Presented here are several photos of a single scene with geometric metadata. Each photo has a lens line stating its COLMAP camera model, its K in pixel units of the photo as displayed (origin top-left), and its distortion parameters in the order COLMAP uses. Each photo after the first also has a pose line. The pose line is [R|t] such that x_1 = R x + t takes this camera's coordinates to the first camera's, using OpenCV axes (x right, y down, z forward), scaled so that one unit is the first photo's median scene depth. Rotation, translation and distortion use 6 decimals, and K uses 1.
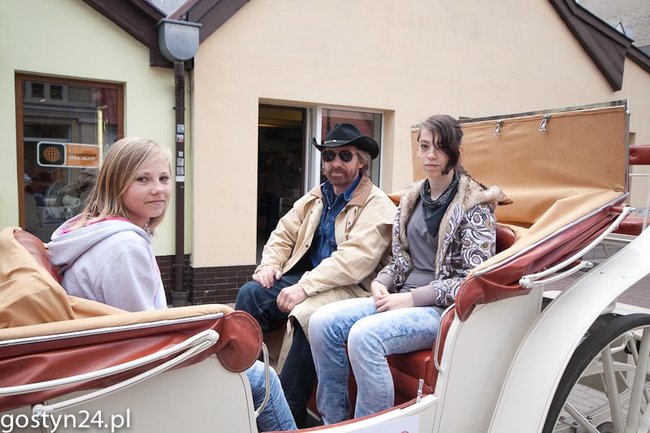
lens RADIAL K [[539.2, 0, 318.5], [0, 539.2, 217.9], [0, 0, 1]] dist [-0.016520, -0.001948]
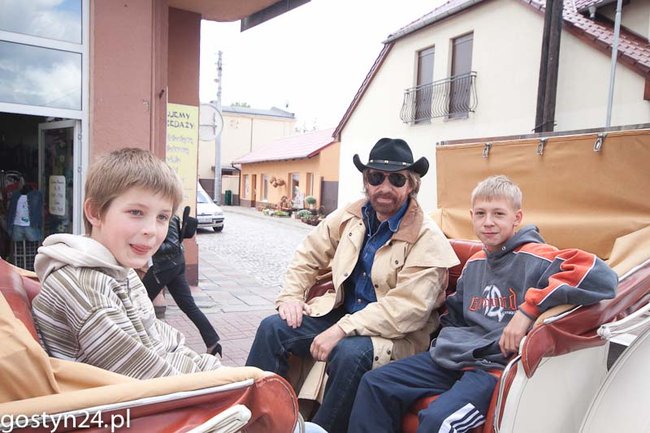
lens RADIAL K [[552.2, 0, 323.0], [0, 552.2, 219.1], [0, 0, 1]] dist [-0.003690, 0.046151]
pose [[0.999763, 0.014583, 0.016168, -0.066325], [-0.014058, 0.999384, -0.032143, -0.020826], [-0.016627, 0.031908, 0.999353, 0.140621]]
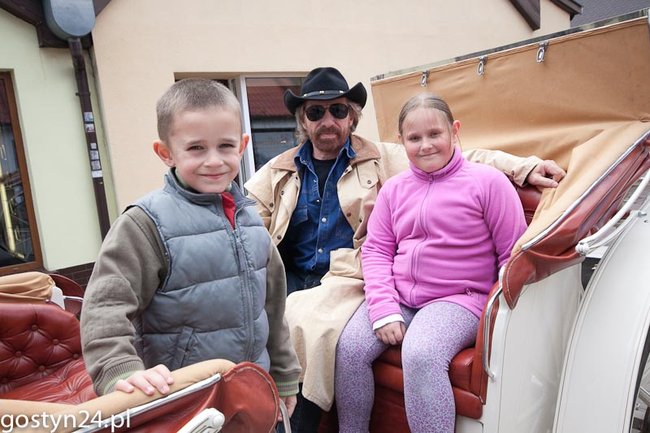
lens RADIAL K [[552.2, 0, 318.8], [0, 552.2, 222.9], [0, 0, 1]] dist [-0.003690, 0.046151]
pose [[0.983641, -0.135792, 0.118370, -0.082086], [0.129043, 0.989638, 0.062957, -0.016861], [-0.125692, -0.046652, 0.990972, 0.248991]]
